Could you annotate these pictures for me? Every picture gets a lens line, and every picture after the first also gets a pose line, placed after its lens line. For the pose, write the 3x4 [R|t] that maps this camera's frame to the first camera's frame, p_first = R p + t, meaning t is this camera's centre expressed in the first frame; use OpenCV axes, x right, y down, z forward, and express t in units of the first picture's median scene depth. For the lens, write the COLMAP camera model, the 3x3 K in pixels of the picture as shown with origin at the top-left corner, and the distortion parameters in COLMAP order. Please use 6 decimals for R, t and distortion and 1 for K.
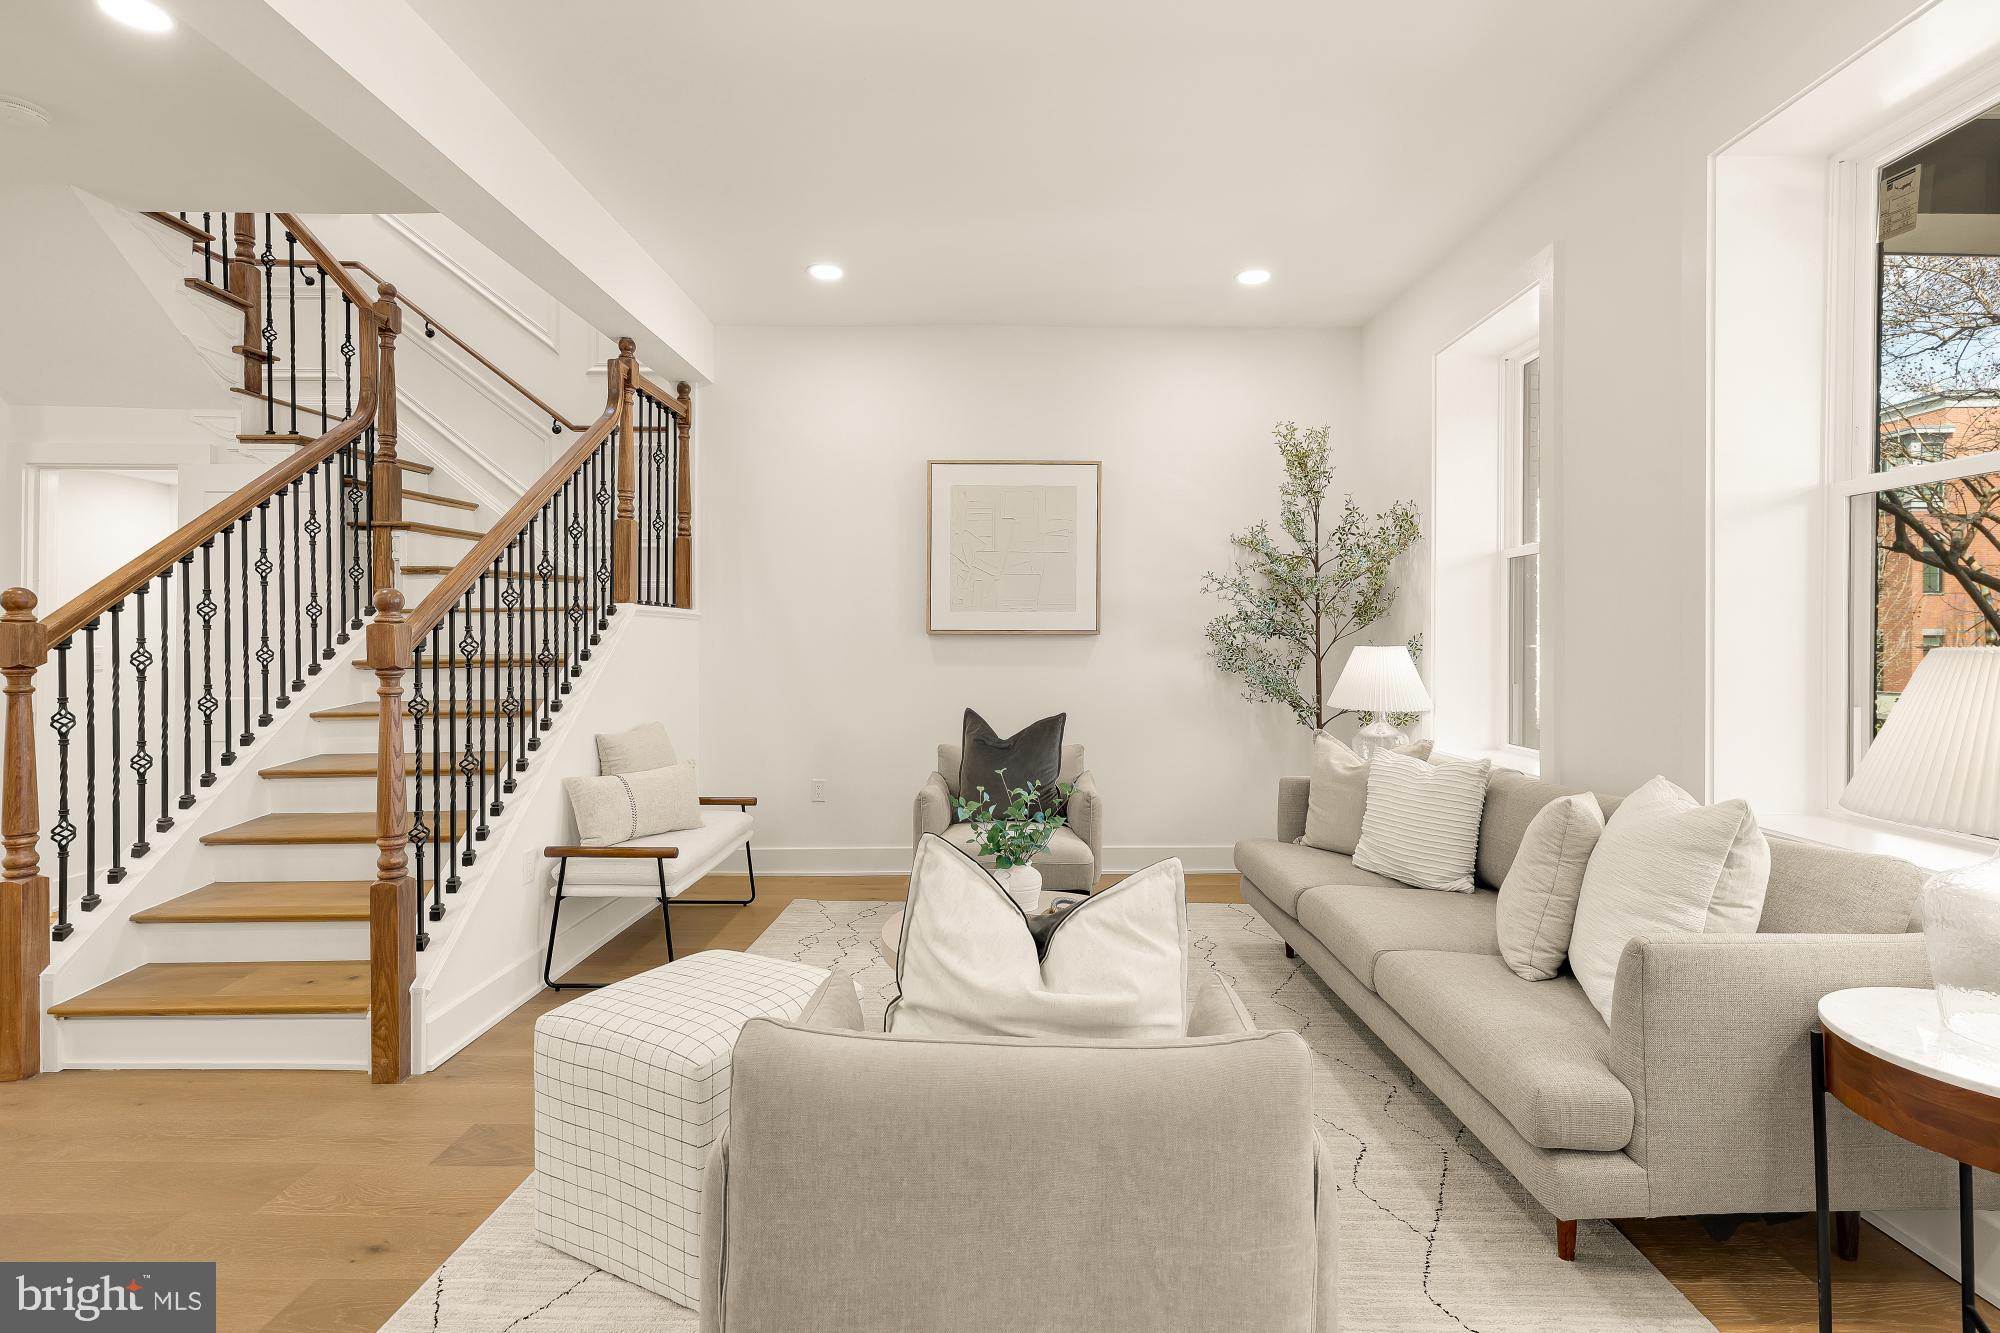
lens RADIAL K [[907.9, 0, 1003.2], [0, 907.9, 653.7], [0, 0, 1]] dist [0.012160, -0.002543]
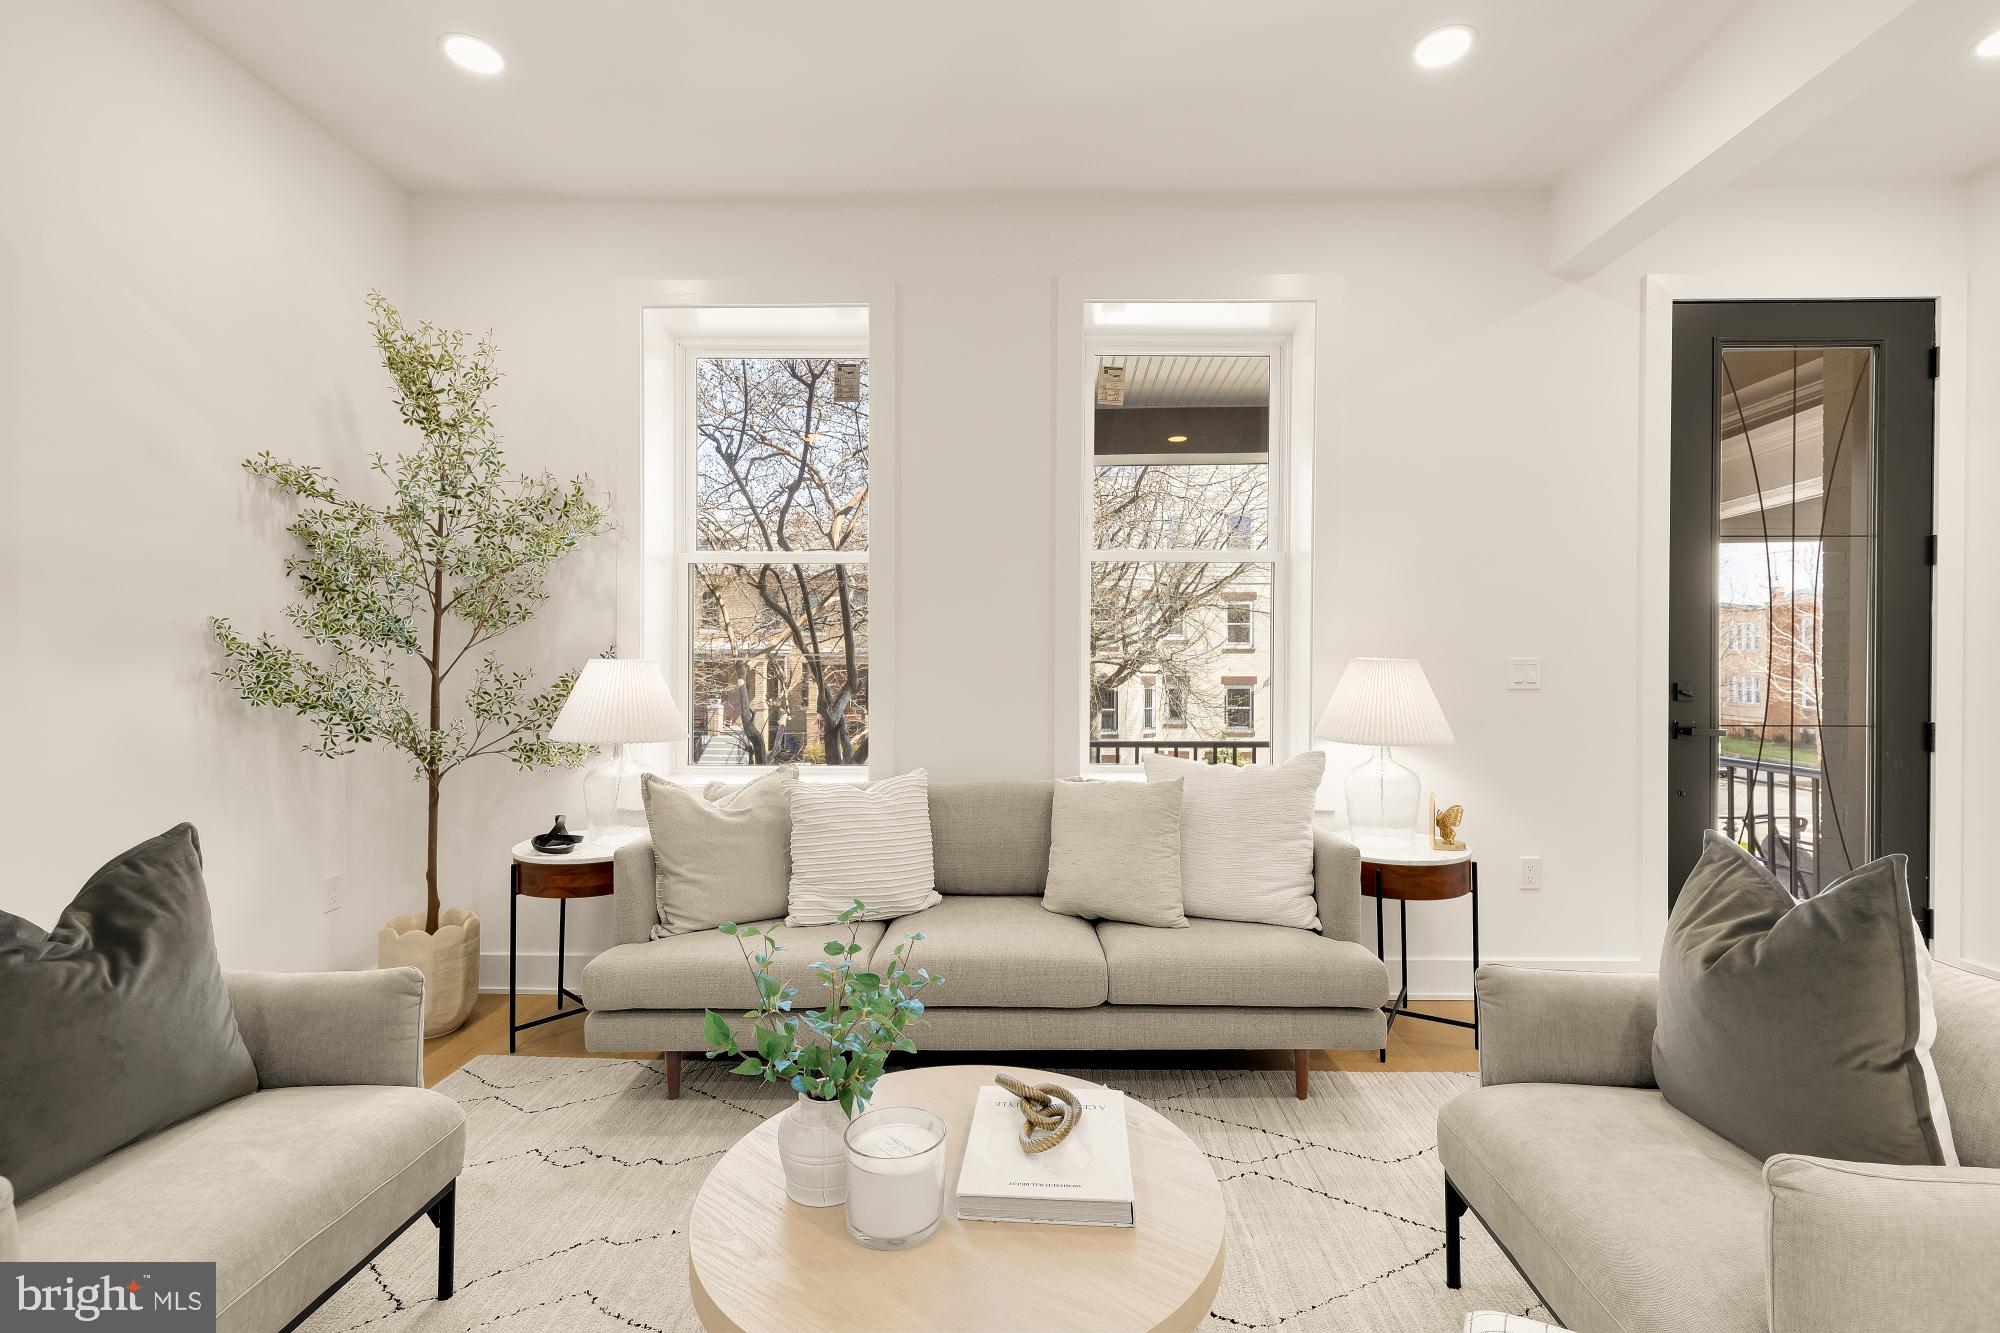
lens RADIAL K [[907.9, 0, 1008.6], [0, 907.9, 662.0], [0, 0, 1]] dist [0.012160, -0.002543]
pose [[0.001607, -0.000417, 0.999999, -0.373375], [0.011848, 0.999930, 0.000398, -0.000737], [-0.999929, 0.011847, 0.001612, 0.703392]]
